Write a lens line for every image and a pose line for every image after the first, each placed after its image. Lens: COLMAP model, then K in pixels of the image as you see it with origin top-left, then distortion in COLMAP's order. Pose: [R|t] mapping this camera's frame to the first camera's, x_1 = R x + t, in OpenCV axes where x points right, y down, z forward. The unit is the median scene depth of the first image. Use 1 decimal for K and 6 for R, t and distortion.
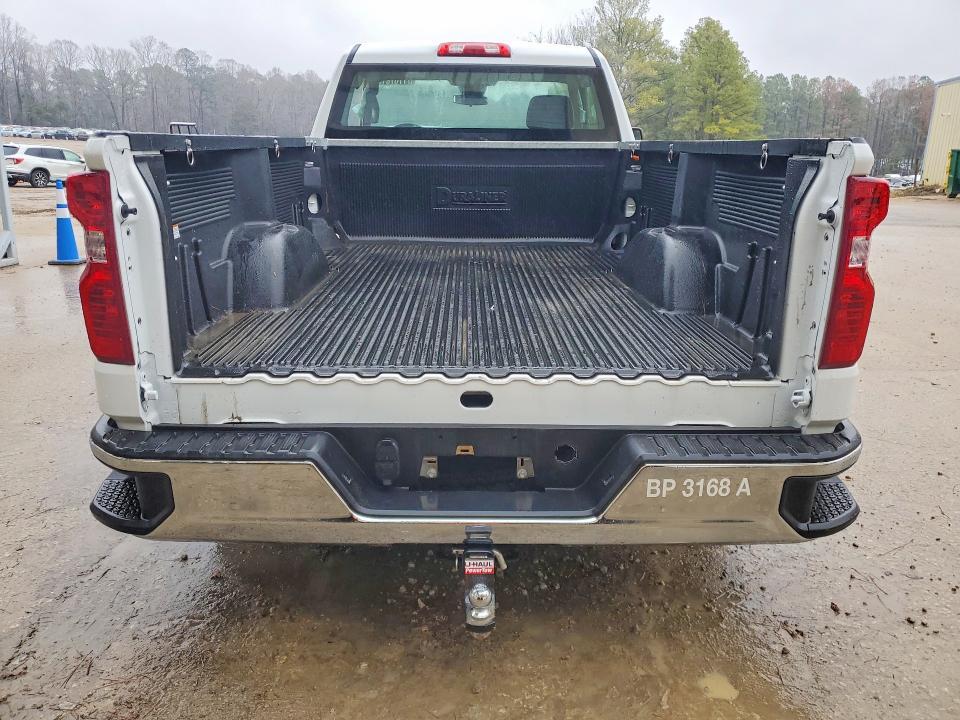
lens RADIAL K [[744.7, 0, 476.1], [0, 744.7, 358.6], [0, 0, 1]] dist [0.037465, -0.006454]
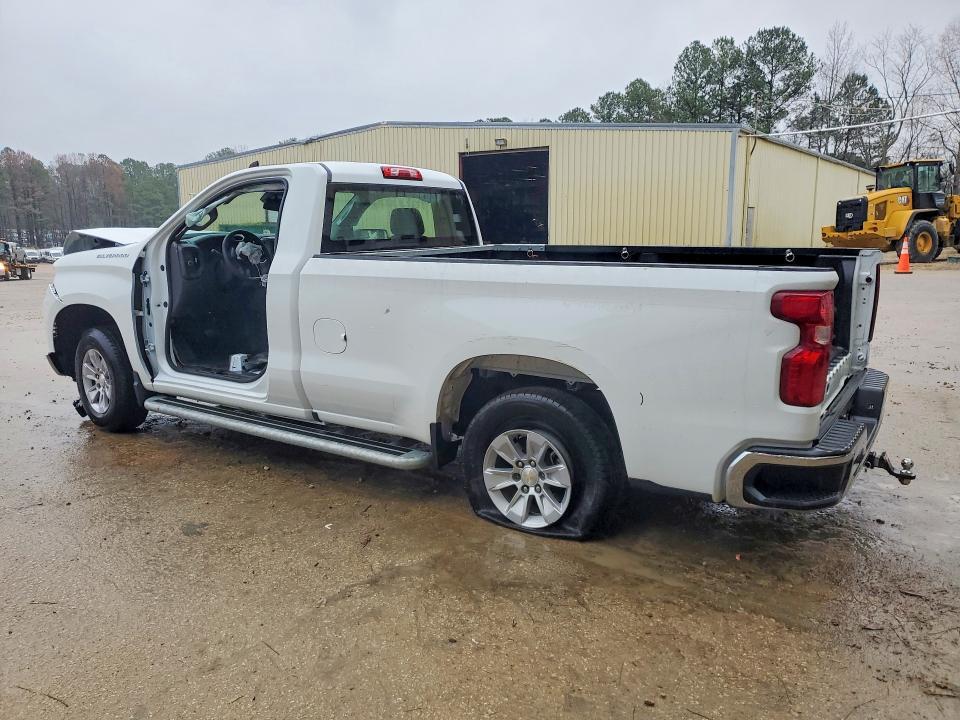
lens RADIAL K [[744.7, 0, 476.1], [0, 744.7, 358.6], [0, 0, 1]] dist [0.037465, -0.006454]
pose [[0.573735, -0.166851, 0.801866, -0.940504], [0.238500, 0.970637, 0.031322, -0.135248], [-0.783547, 0.173275, 0.596682, 0.248910]]
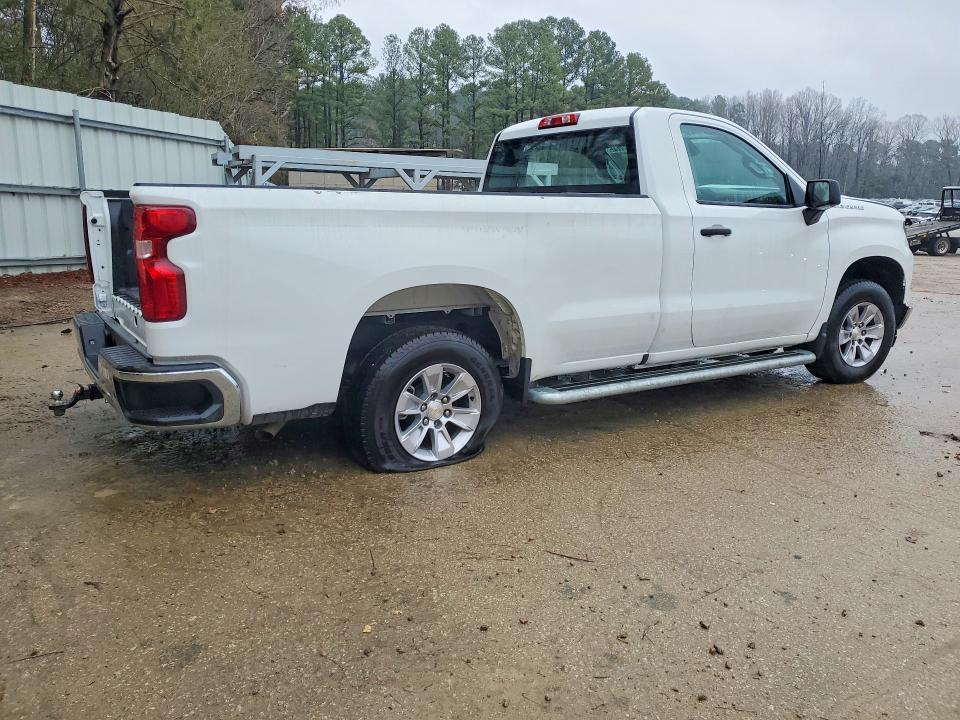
lens RADIAL K [[744.7, 0, 476.1], [0, 744.7, 358.6], [0, 0, 1]] dist [0.037465, -0.006454]
pose [[0.523301, 0.164633, -0.836094, 0.983435], [-0.237907, 0.970372, 0.042170, -0.066099], [0.818264, 0.176845, 0.546964, 0.312252]]
